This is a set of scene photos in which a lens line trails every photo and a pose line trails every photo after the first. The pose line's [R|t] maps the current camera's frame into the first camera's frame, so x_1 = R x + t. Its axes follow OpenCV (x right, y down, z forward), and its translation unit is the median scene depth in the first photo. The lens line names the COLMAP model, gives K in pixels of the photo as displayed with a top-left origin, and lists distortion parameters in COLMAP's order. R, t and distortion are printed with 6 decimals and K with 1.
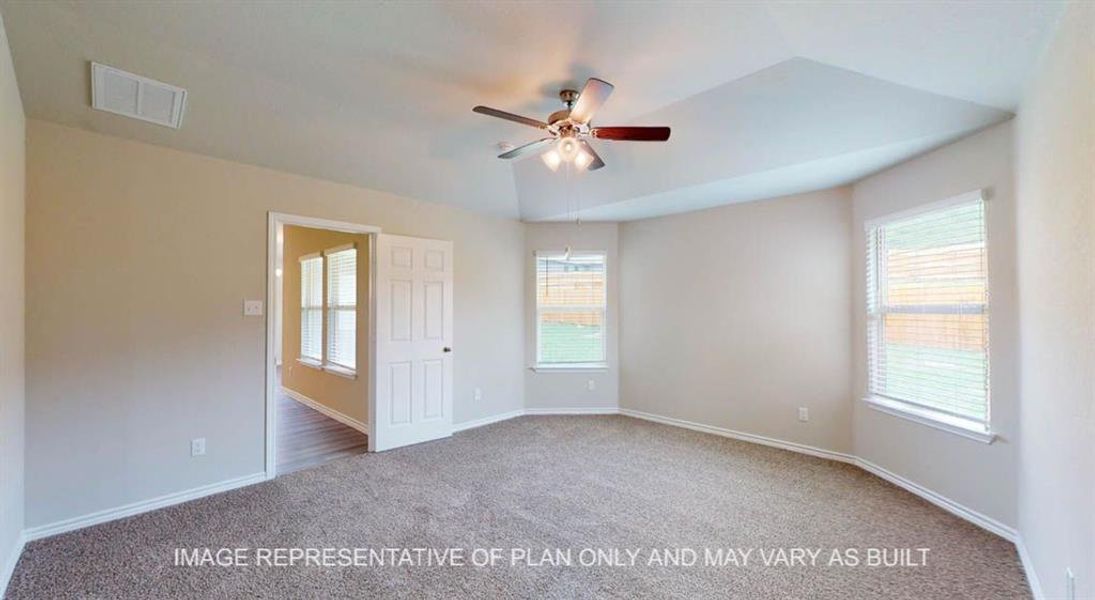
lens RADIAL K [[407.9, 0, 550.9], [0, 407.9, 304.9], [0, 0, 1]] dist [0.000113, -0.000030]
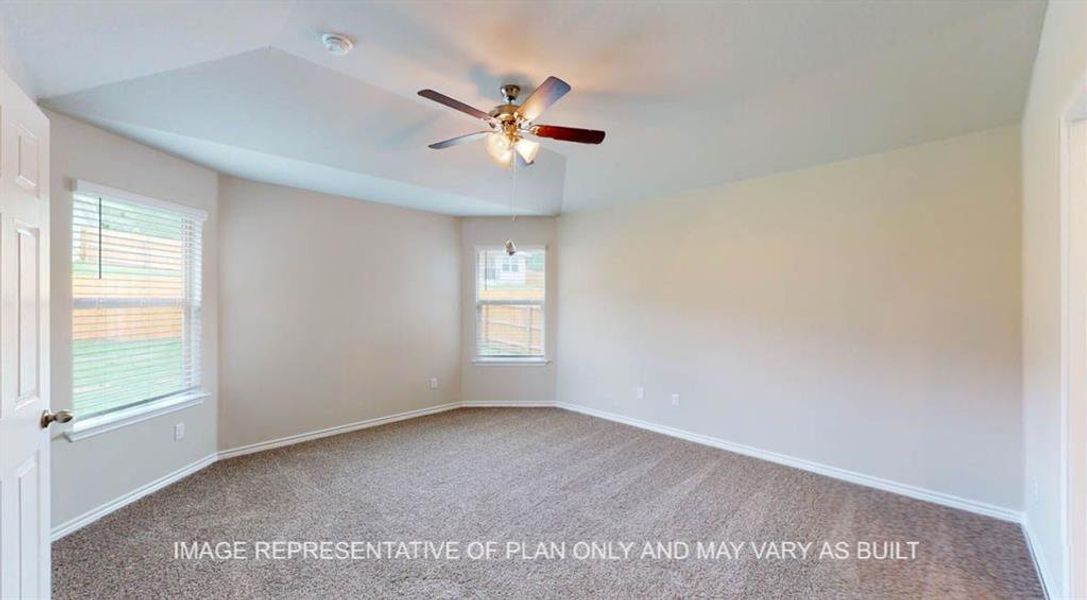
lens RADIAL K [[405.3, 0, 550.1], [0, 405.3, 307.5], [0, 0, 1]] dist [-0.000442, 0.000033]
pose [[0.010963, -0.016398, 0.999805, -0.667583], [-0.006555, 0.999843, 0.016470, 0.002286], [-0.999918, -0.006735, 0.010853, 0.619269]]
